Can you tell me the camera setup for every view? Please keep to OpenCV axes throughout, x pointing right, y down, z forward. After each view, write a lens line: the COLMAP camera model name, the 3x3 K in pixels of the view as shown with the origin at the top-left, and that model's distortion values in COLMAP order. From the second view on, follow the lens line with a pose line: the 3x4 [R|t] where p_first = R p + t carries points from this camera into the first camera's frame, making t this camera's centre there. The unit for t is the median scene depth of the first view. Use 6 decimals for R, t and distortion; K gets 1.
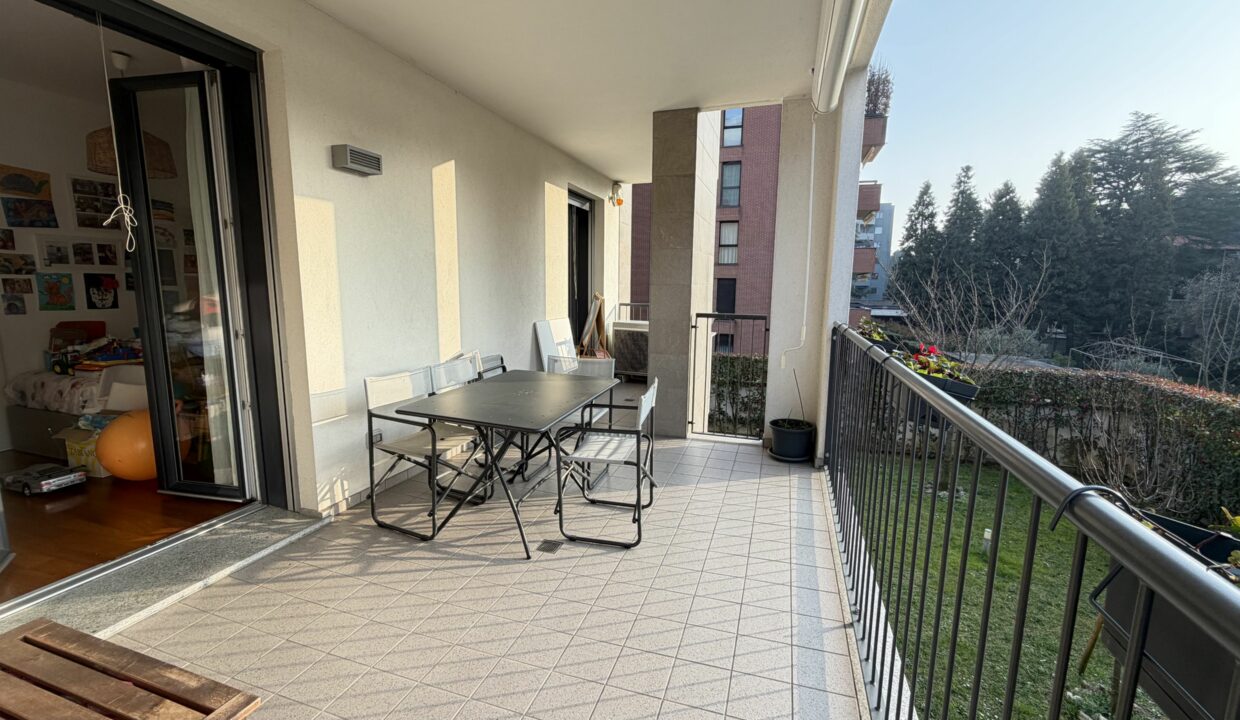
lens RADIAL K [[508.8, 0, 614.1], [0, 508.8, 360.0], [0, 0, 1]] dist [0.001734, 0.000080]
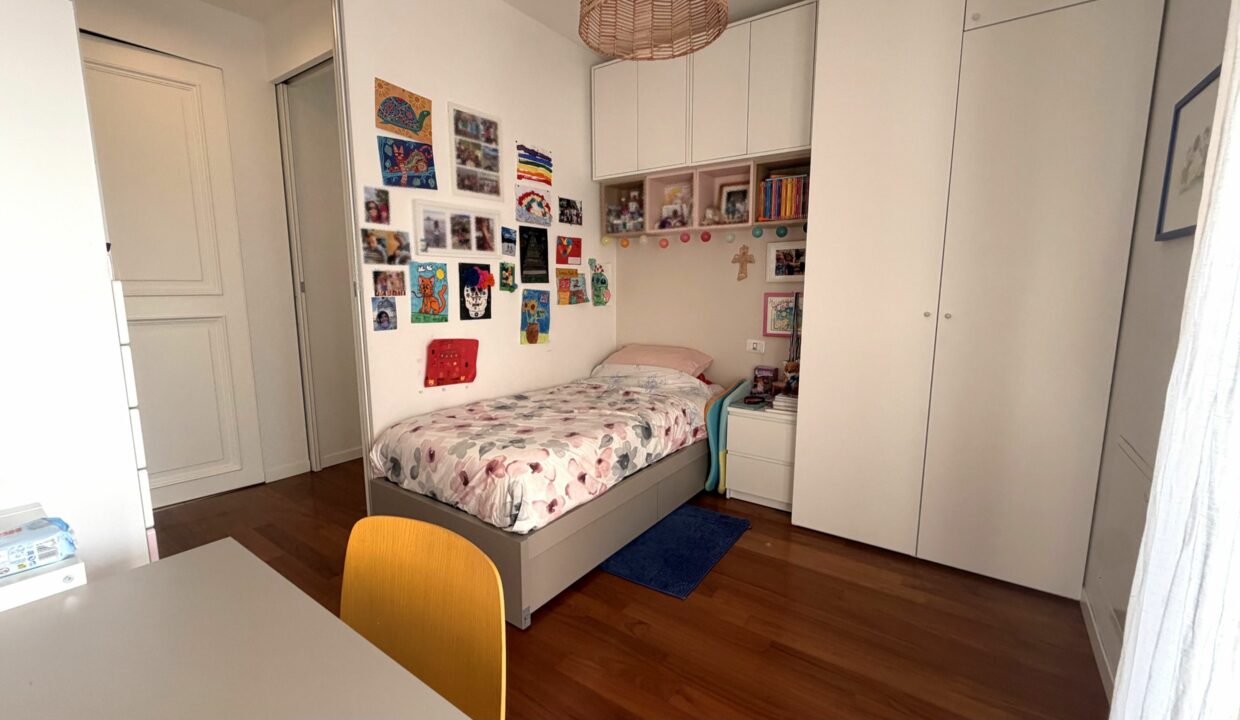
lens RADIAL K [[508.8, 0, 614.1], [0, 508.8, 360.0], [0, 0, 1]] dist [0.001734, 0.000080]
pose [[0.958295, 0.033713, -0.283785, -0.705100], [-0.033624, 0.999421, 0.005183, -0.062819], [0.283795, 0.004575, 0.958874, 0.471286]]
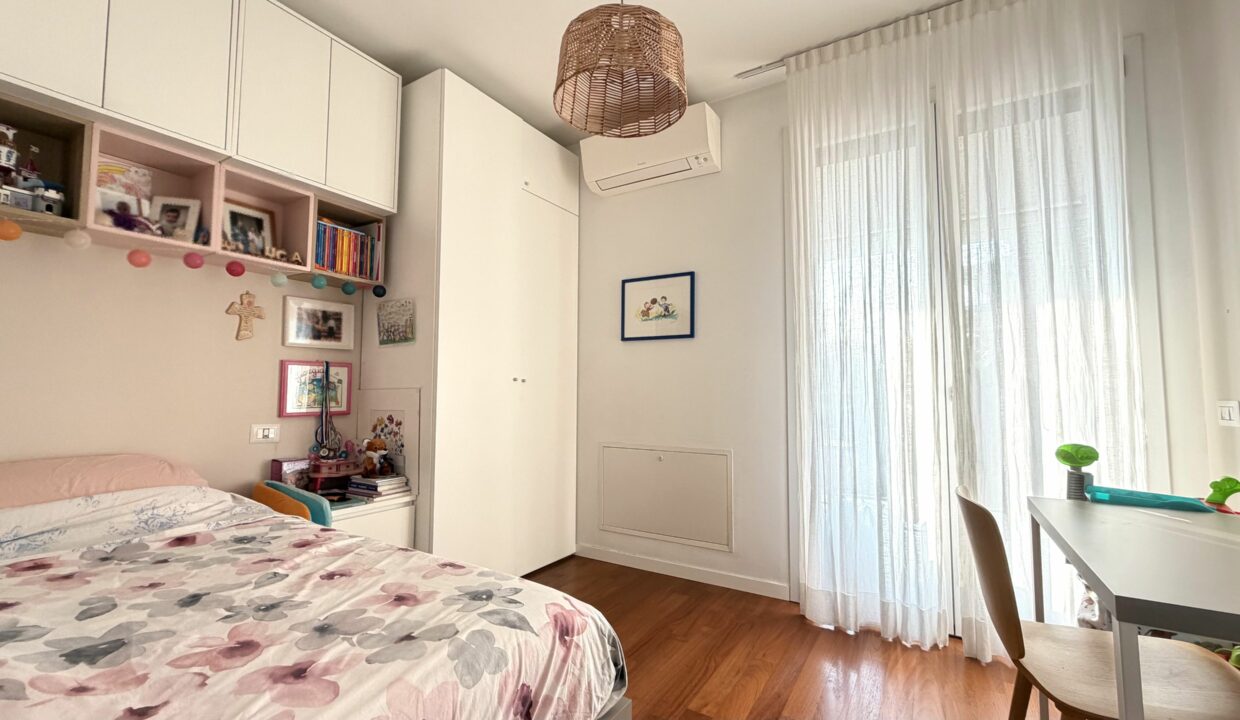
lens RADIAL K [[508.8, 0, 614.1], [0, 508.8, 360.0], [0, 0, 1]] dist [0.001734, 0.000080]
pose [[0.225836, 0.056419, 0.972530, -1.190432], [0.136512, 0.986638, -0.088937, -0.064541], [-0.964553, 0.152847, 0.215117, 0.787131]]
